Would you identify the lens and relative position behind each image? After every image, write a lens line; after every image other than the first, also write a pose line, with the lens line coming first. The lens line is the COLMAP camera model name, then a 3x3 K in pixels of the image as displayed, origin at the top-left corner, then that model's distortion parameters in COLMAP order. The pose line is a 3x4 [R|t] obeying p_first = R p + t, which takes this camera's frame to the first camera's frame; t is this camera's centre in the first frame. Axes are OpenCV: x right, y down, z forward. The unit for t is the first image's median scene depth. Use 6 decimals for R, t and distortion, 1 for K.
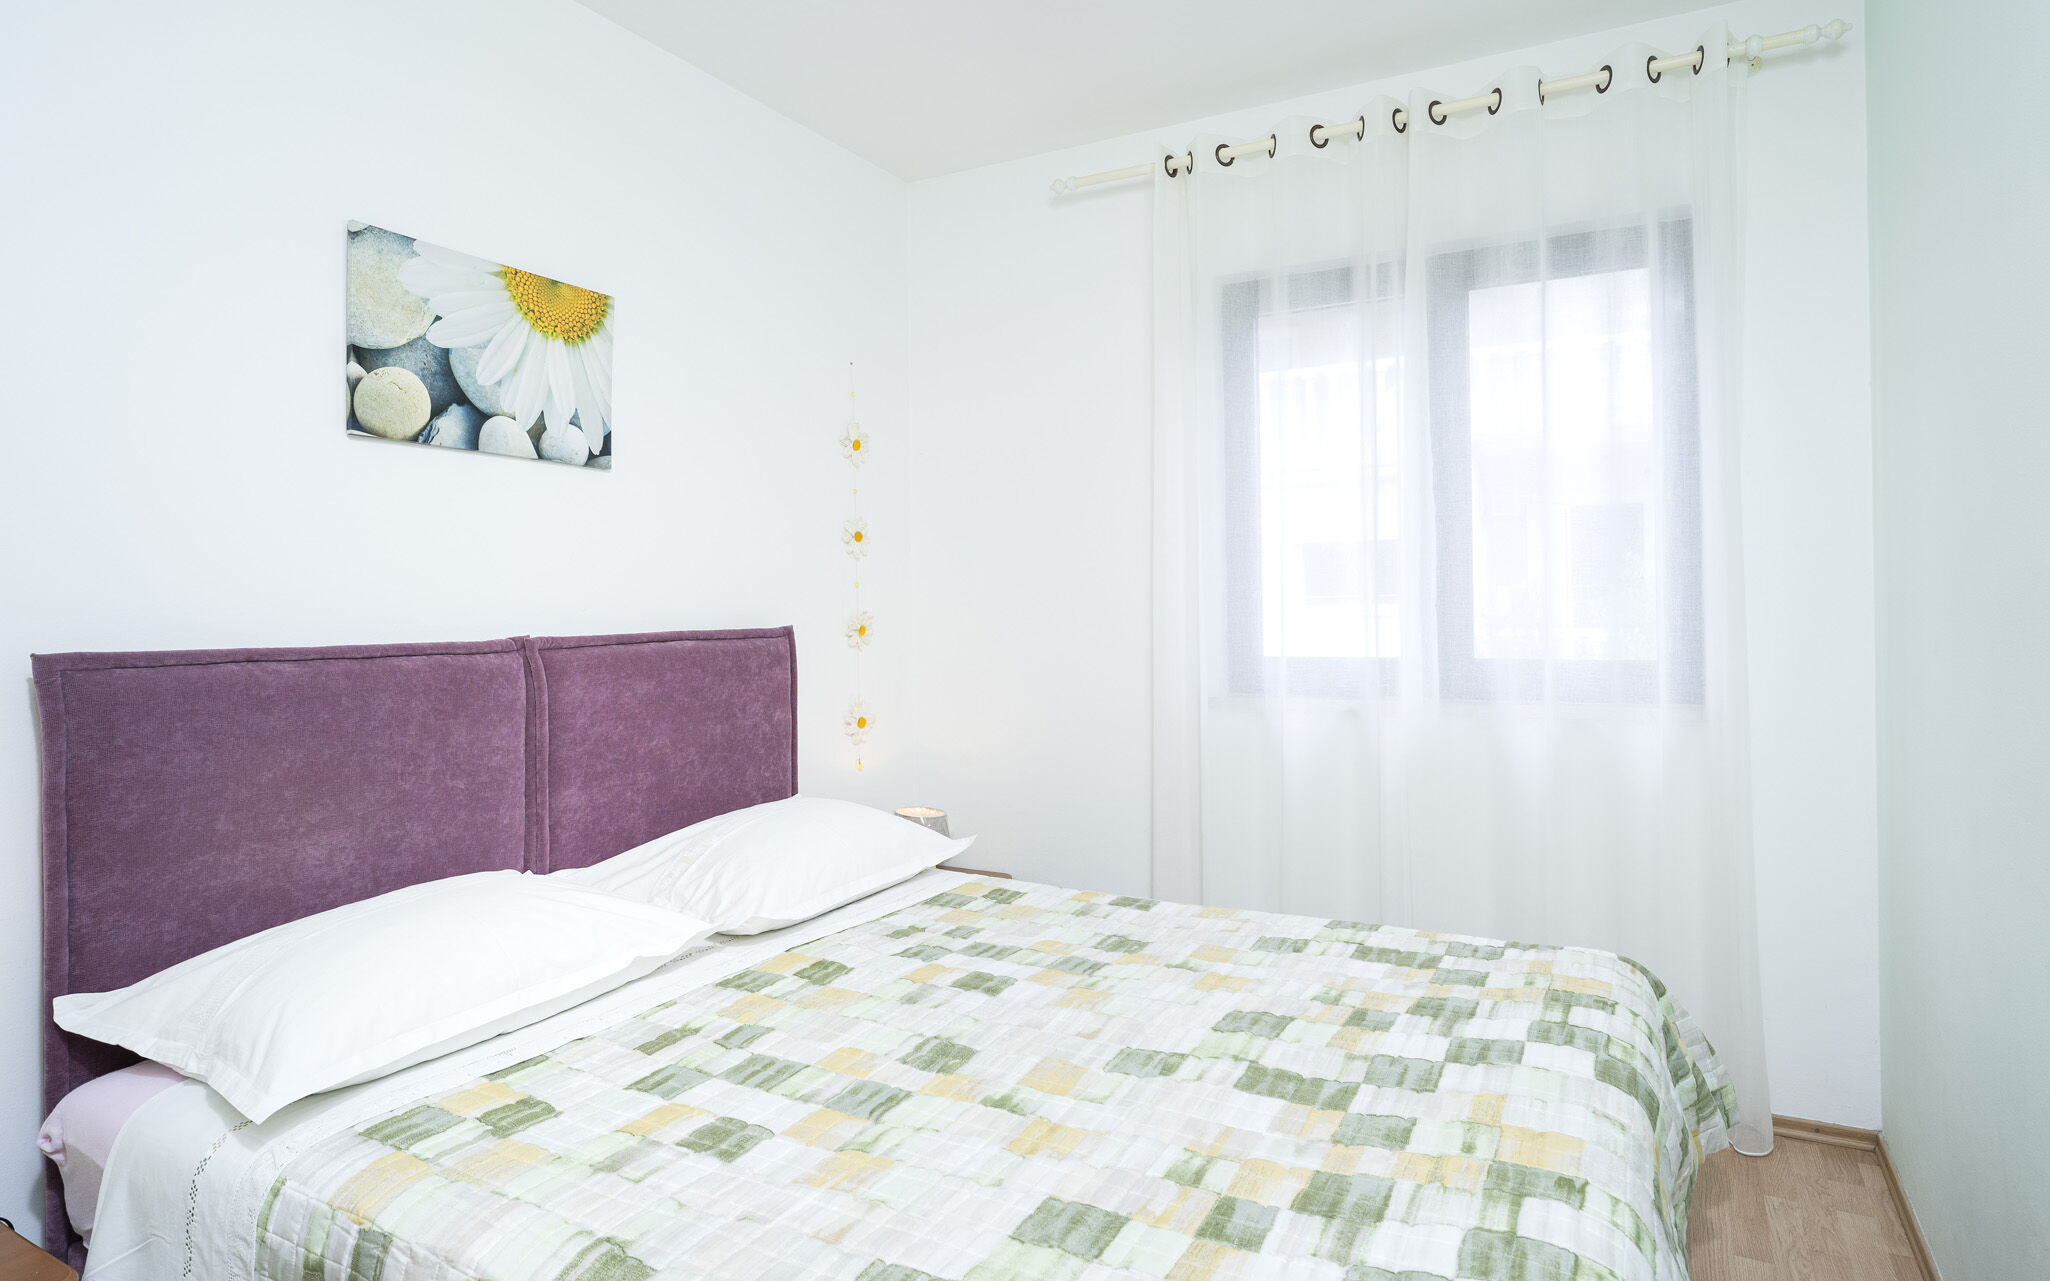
lens RADIAL K [[1136.5, 0, 1011.7], [0, 1136.5, 585.0], [0, 0, 1]] dist [-0.003784, -0.001055]
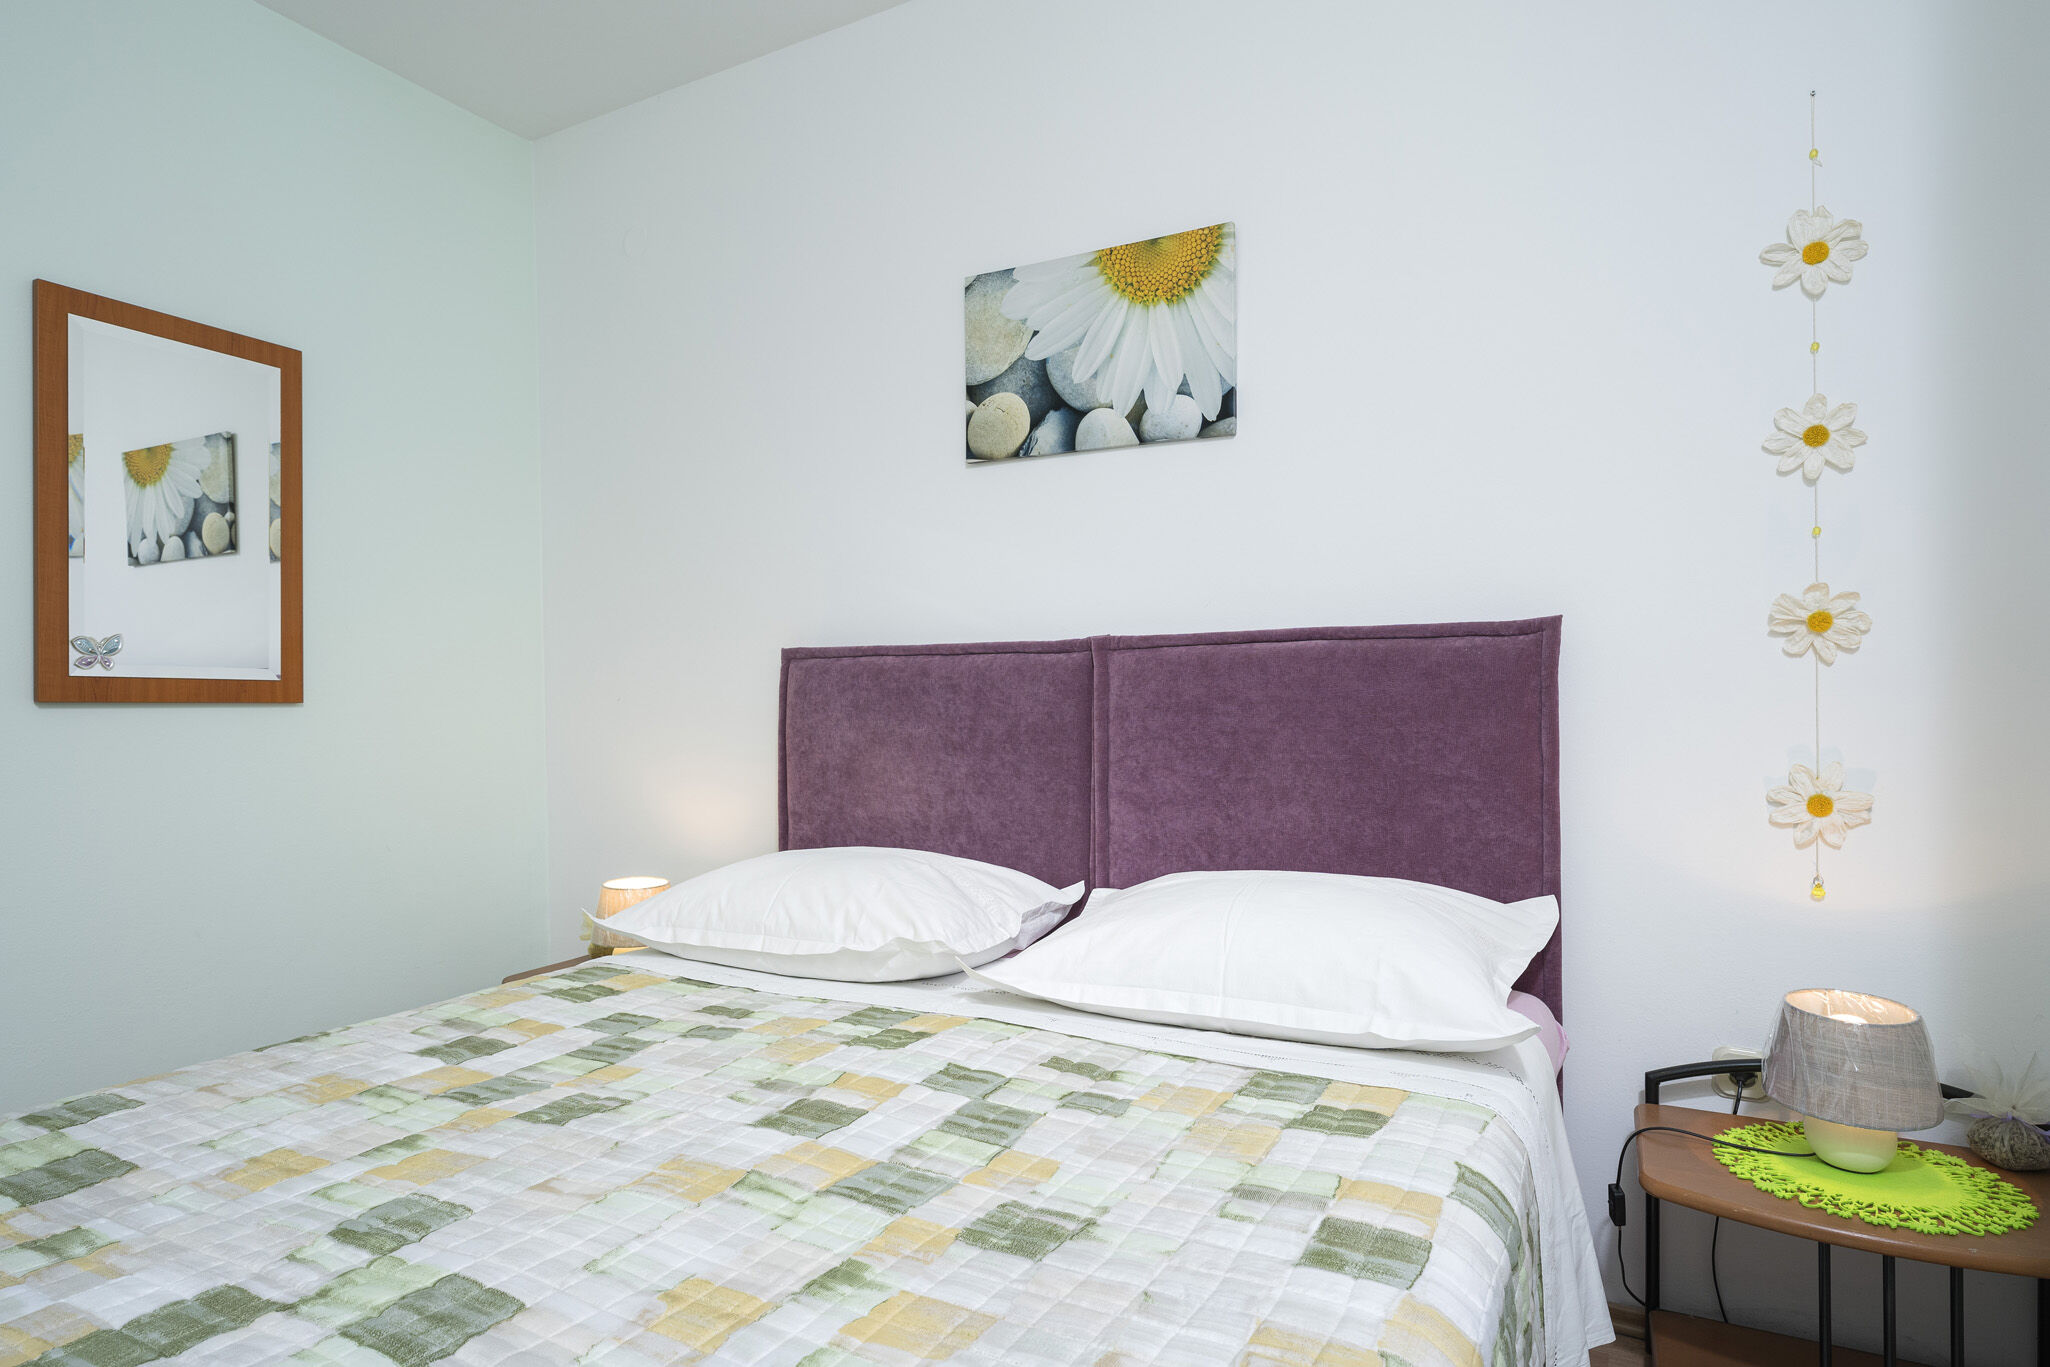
lens RADIAL K [[1134.4, 0, 1013.3], [0, 1134.4, 691.2], [0, 0, 1]] dist [-0.002868, 0.003102]
pose [[0.014103, 0.012098, -0.999827, 0.558689], [0.027242, 0.999551, 0.012479, 0.083816], [0.999529, -0.027414, 0.013767, 0.977942]]
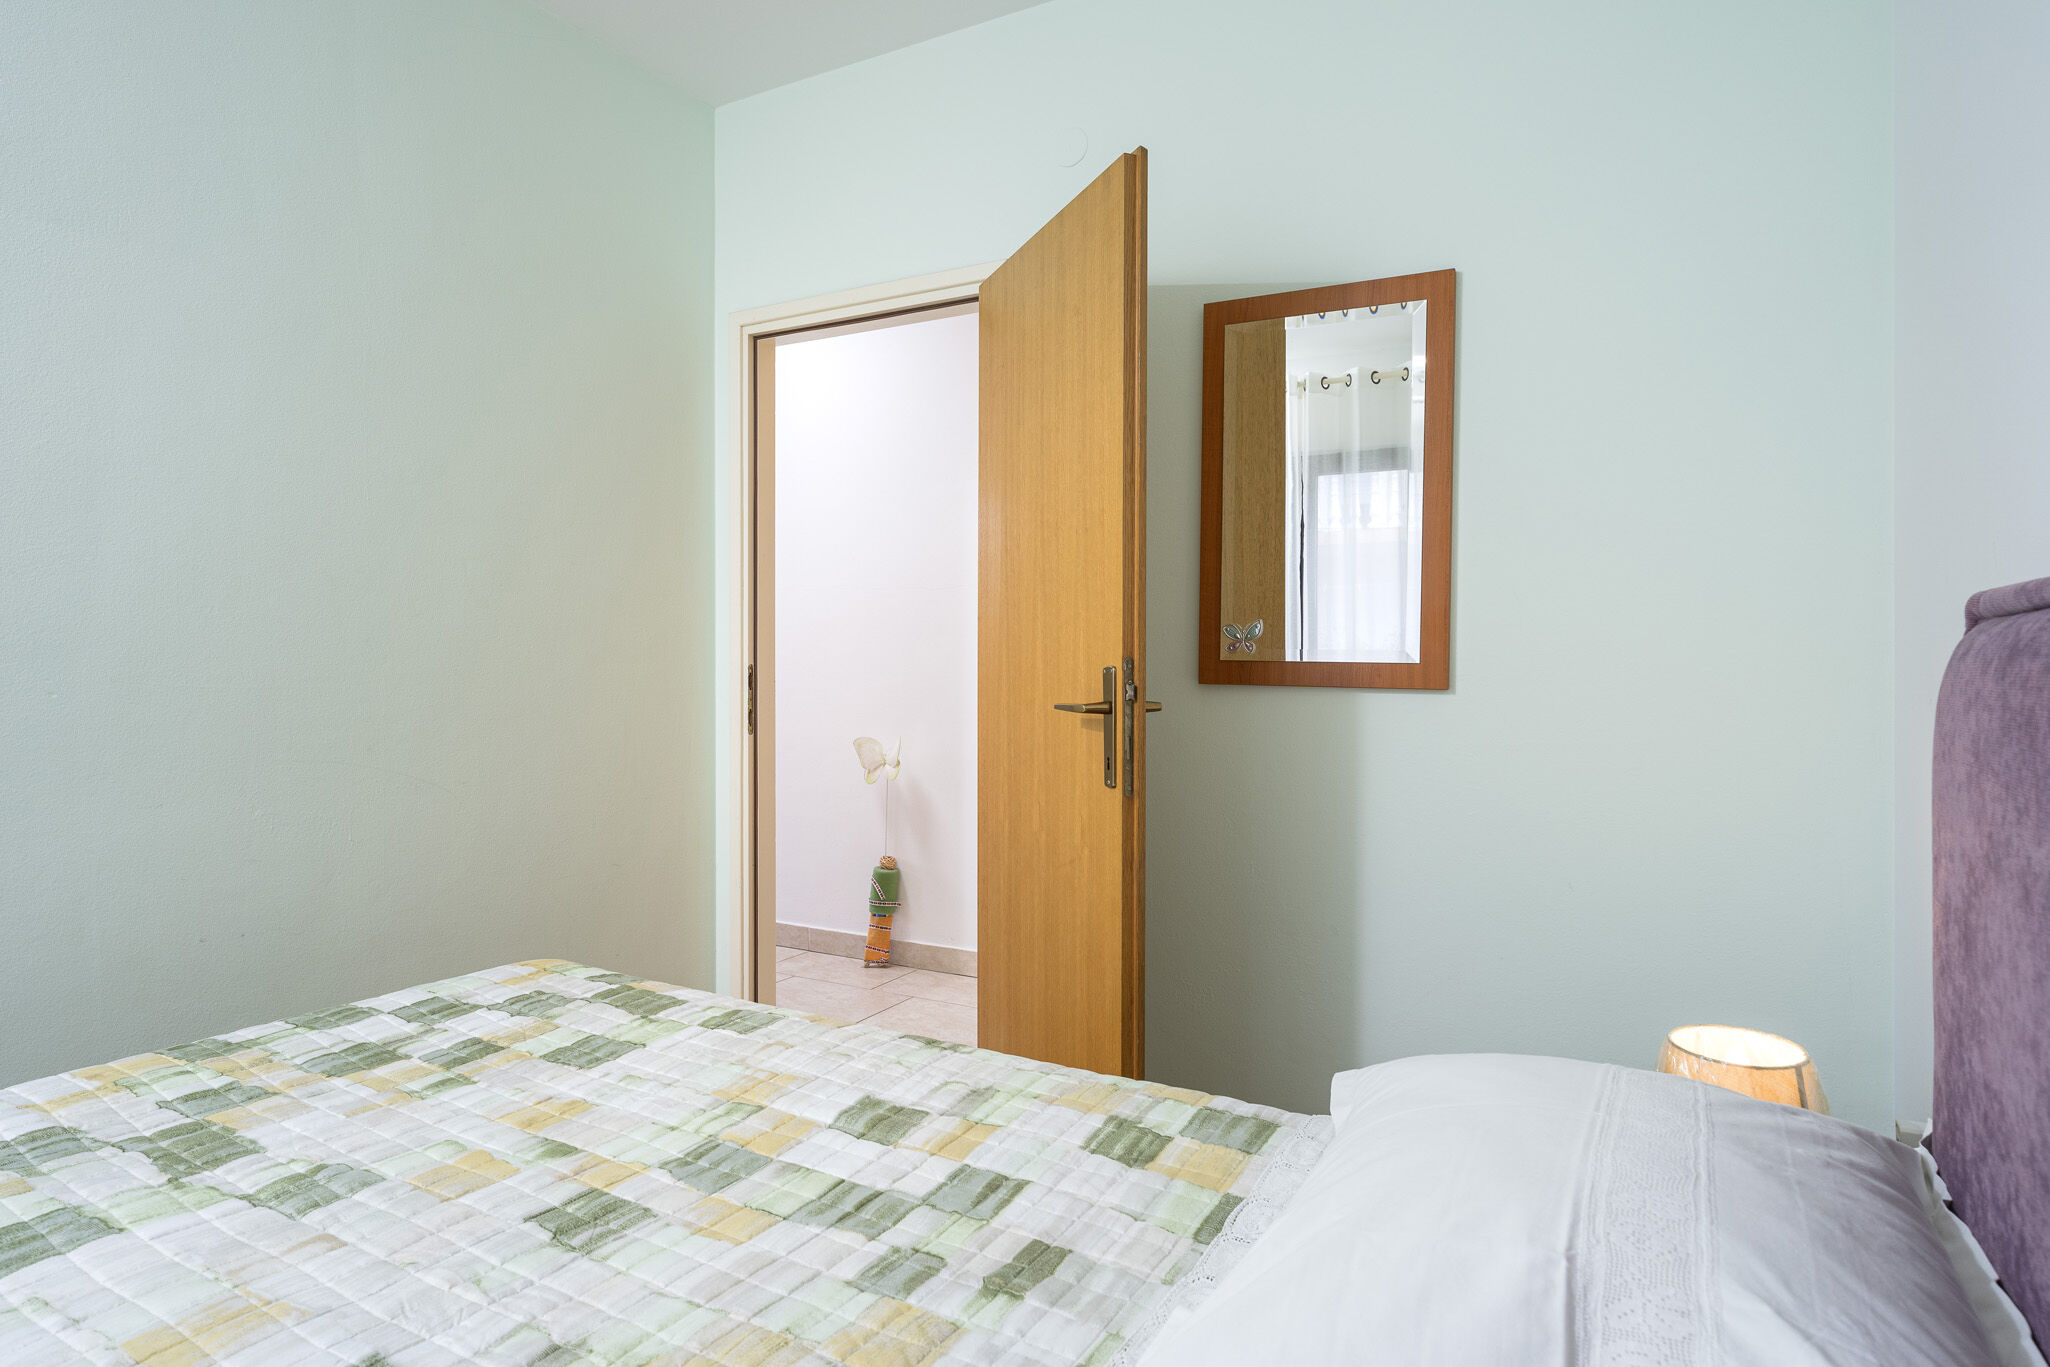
lens RADIAL K [[1134.4, 0, 1011.6], [0, 1134.4, 669.4], [0, 0, 1]] dist [-0.002868, 0.003102]
pose [[-0.999953, 0.009690, 0.000129, -0.232592], [0.009689, 0.999920, -0.008183, 0.076343], [-0.000208, -0.008181, -0.999967, 1.238149]]
